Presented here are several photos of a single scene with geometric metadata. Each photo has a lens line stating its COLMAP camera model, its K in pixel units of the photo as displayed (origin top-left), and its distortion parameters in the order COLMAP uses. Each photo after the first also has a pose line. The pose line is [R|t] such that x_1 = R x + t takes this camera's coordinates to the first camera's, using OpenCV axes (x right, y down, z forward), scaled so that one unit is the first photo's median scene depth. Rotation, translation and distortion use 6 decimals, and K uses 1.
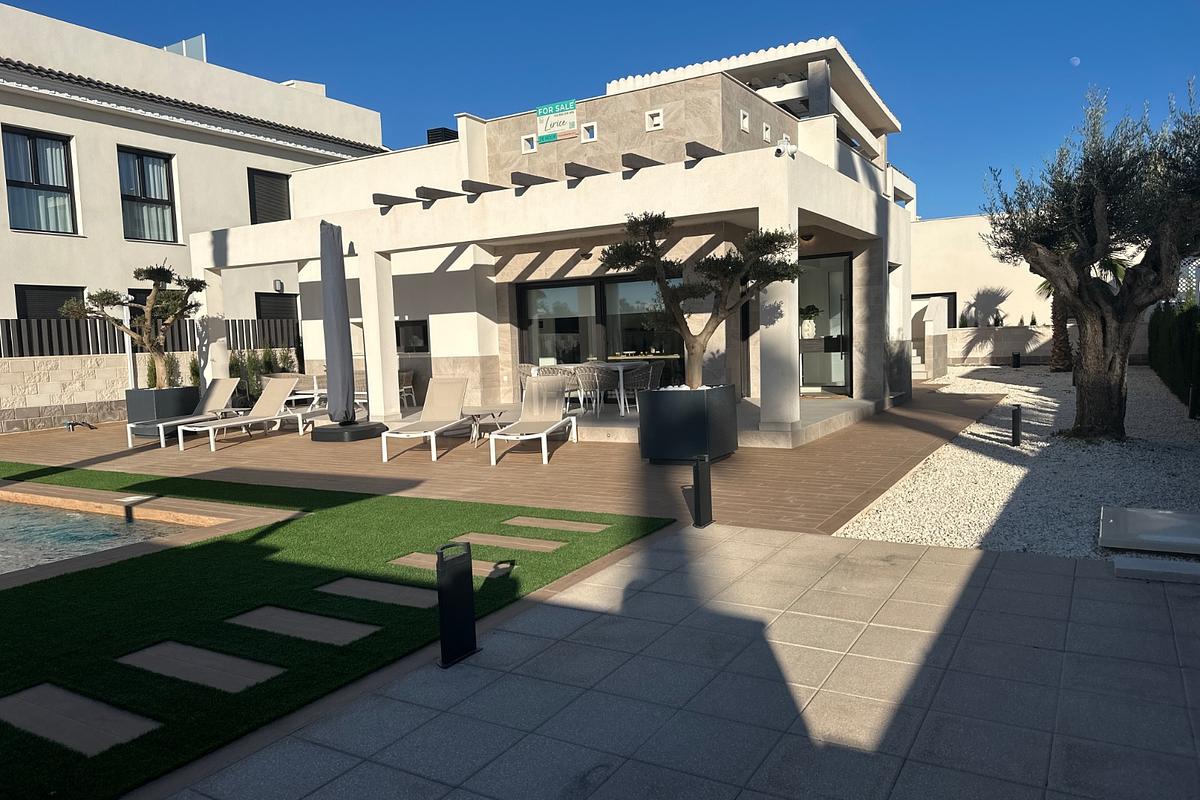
lens RADIAL K [[834.3, 0, 602.1], [0, 834.3, 398.5], [0, 0, 1]] dist [0.040258, -0.018615]
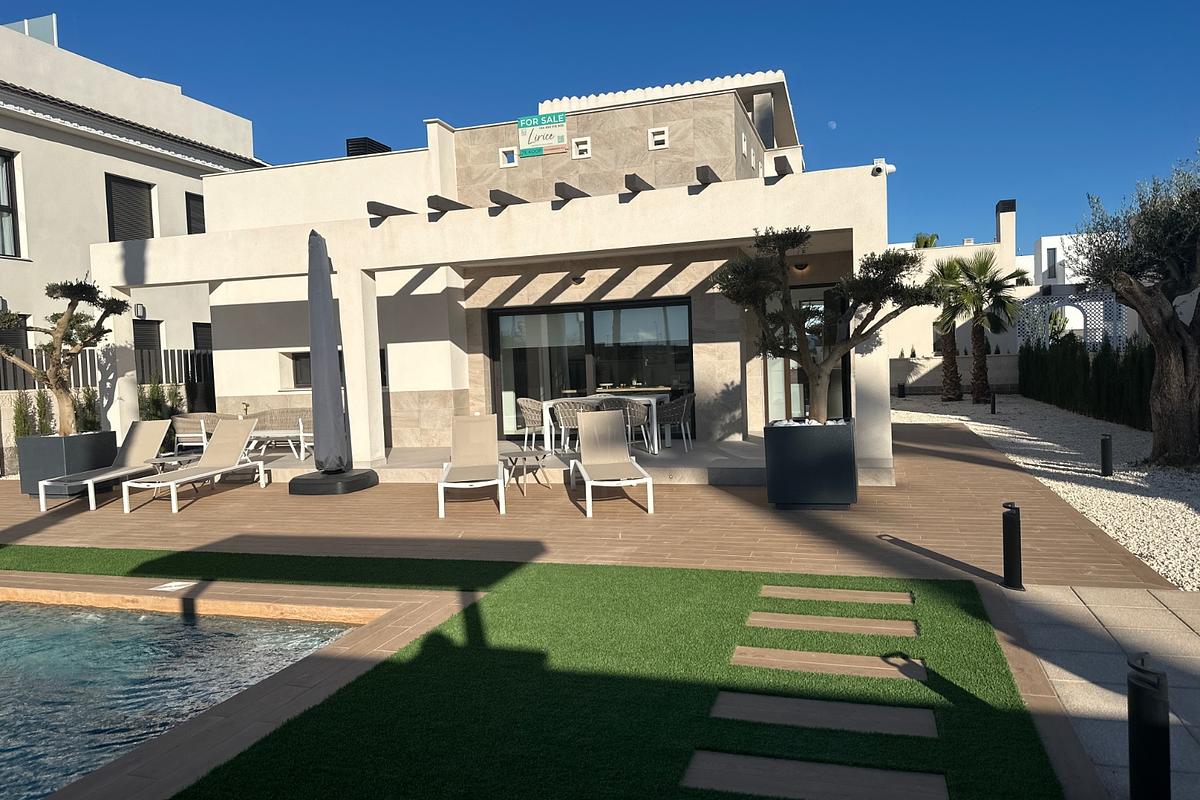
lens RADIAL K [[834.3, 0, 595.8], [0, 834.3, 393.9], [0, 0, 1]] dist [0.040258, -0.018615]
pose [[0.975499, -0.009590, 0.219793, -0.193111], [0.019502, 0.998886, -0.042972, -0.005907], [-0.219136, 0.046205, 0.974600, 0.101982]]
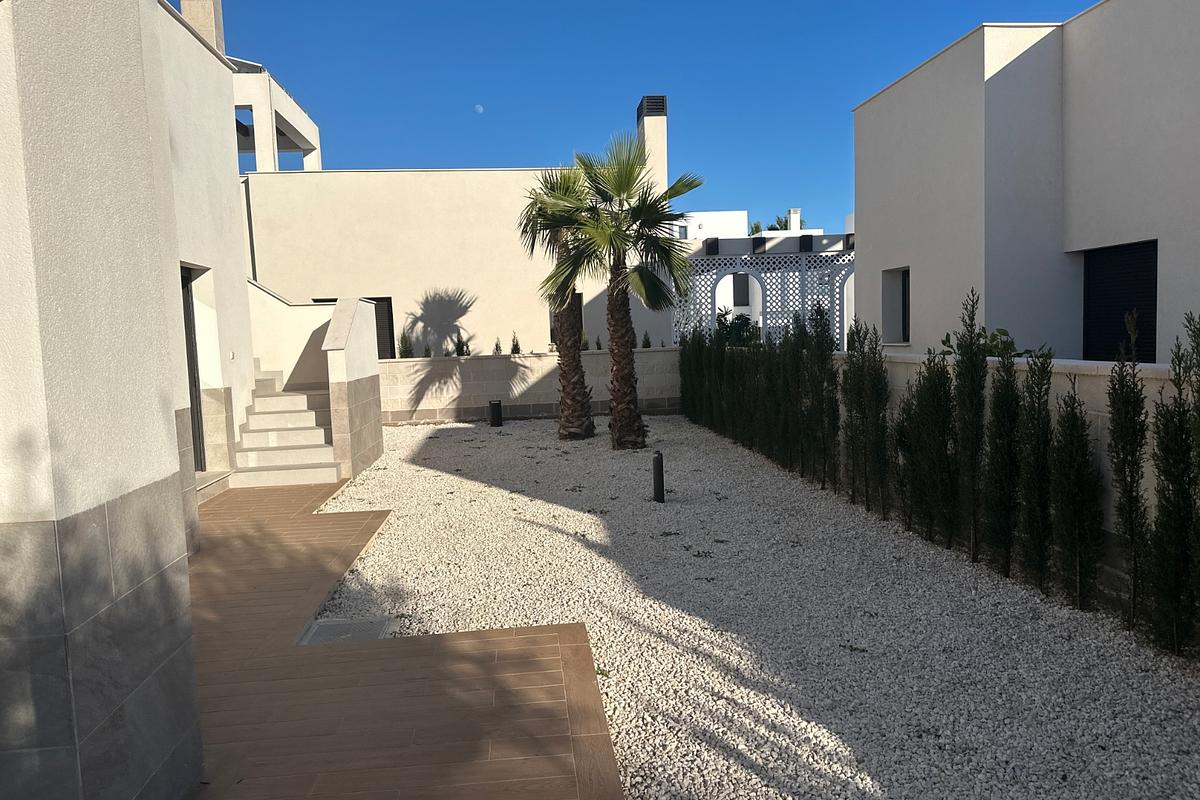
lens RADIAL K [[834.3, 0, 638.4], [0, 834.3, 414.3], [0, 0, 1]] dist [0.040258, -0.018615]
pose [[0.777286, -0.053137, 0.626899, 0.348398], [0.055026, 0.998350, 0.016395, -0.083366], [-0.626736, 0.021753, 0.778928, 0.826092]]
